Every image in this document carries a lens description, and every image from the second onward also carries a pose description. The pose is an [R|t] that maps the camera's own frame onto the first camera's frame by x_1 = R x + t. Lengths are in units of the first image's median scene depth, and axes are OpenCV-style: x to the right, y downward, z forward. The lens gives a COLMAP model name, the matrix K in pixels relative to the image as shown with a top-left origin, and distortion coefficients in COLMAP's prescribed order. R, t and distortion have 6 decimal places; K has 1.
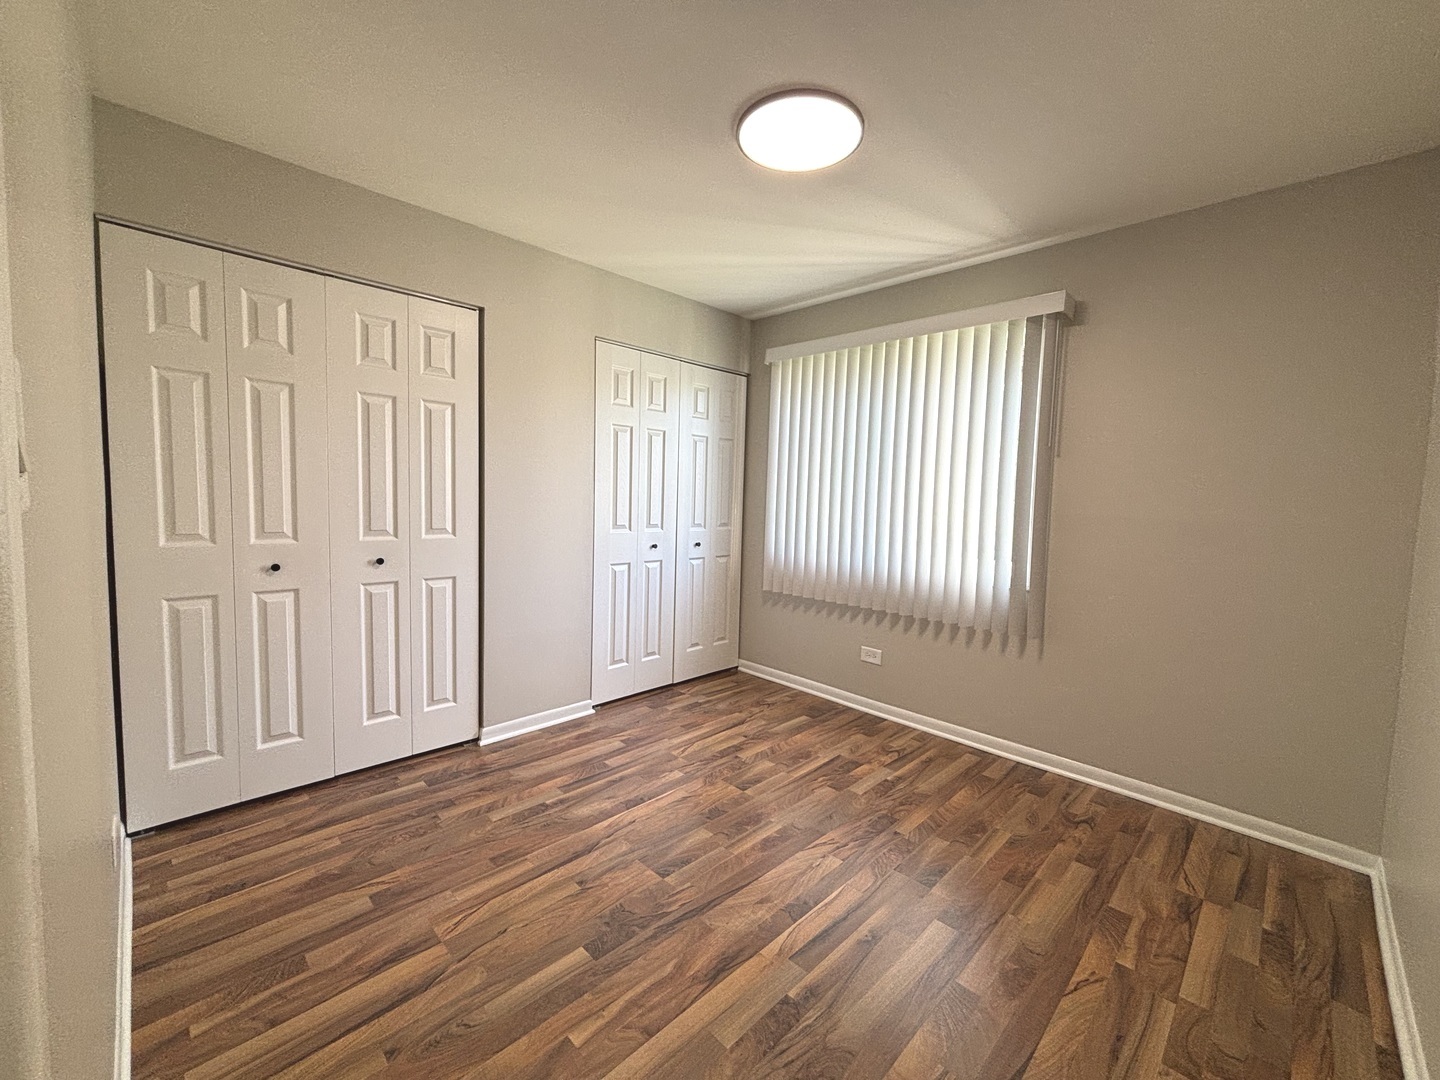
lens RADIAL K [[584.0, 0, 711.5], [0, 584.0, 539.3], [0, 0, 1]] dist [0.007105, -0.000668]
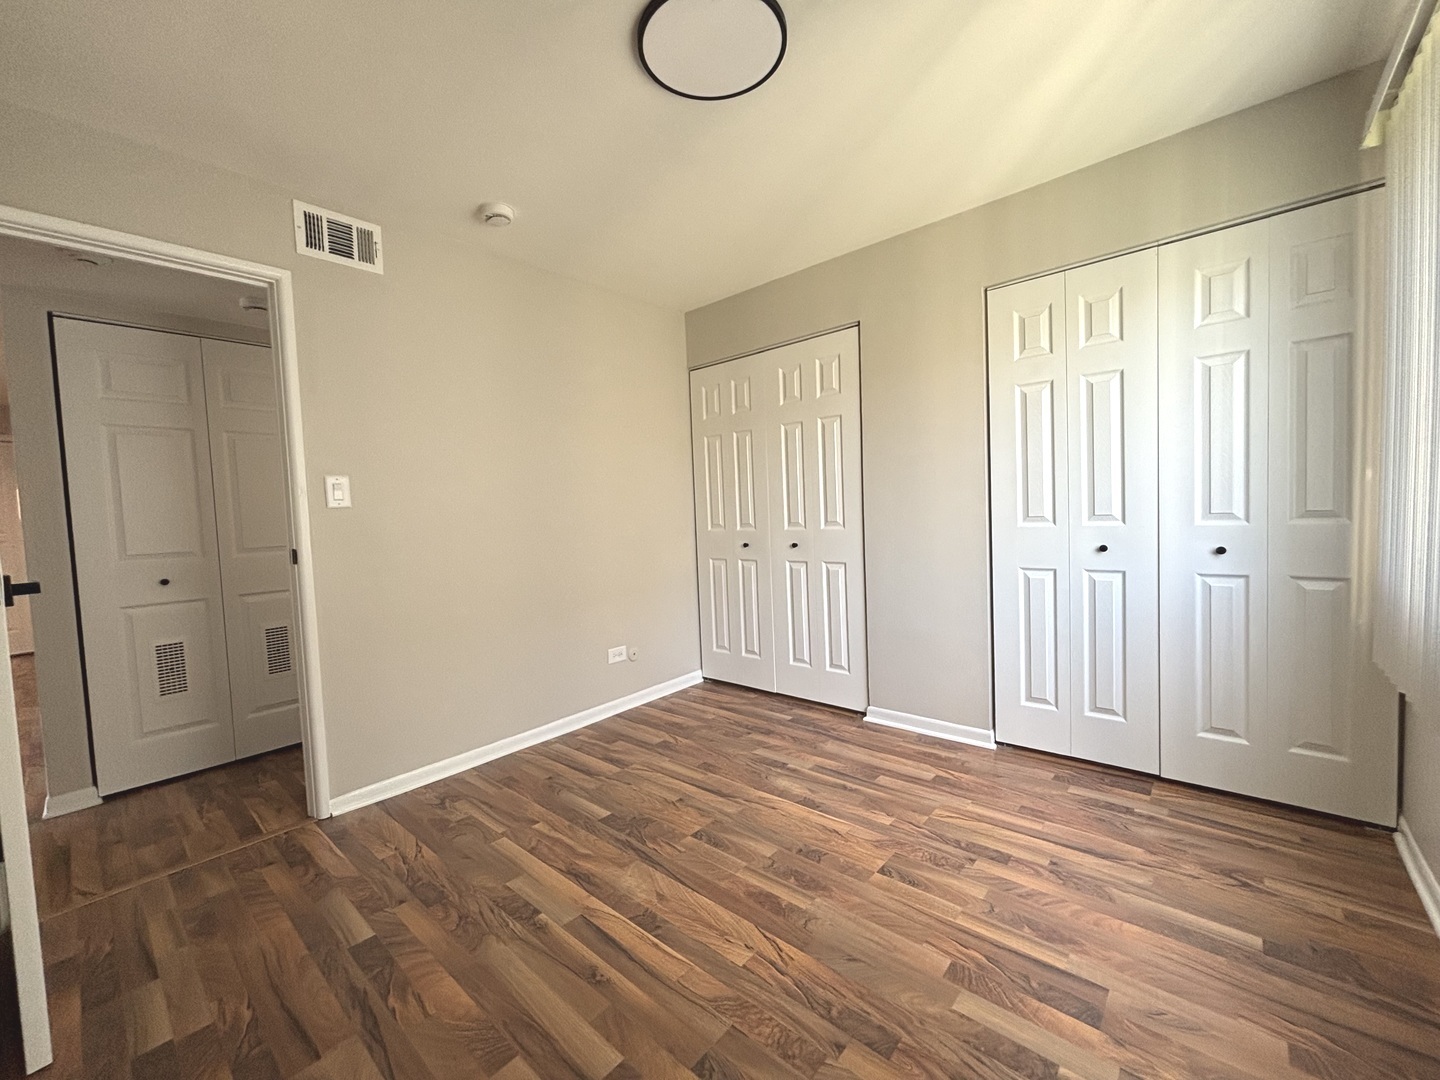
lens RADIAL K [[584.0, 0, 720.8], [0, 584.0, 537.5], [0, 0, 1]] dist [0.007105, -0.000668]
pose [[0.074820, 0.016402, -0.997062, 0.746594], [-0.034973, 0.999293, 0.013814, 0.007628], [0.996584, 0.033837, 0.075341, 0.717753]]
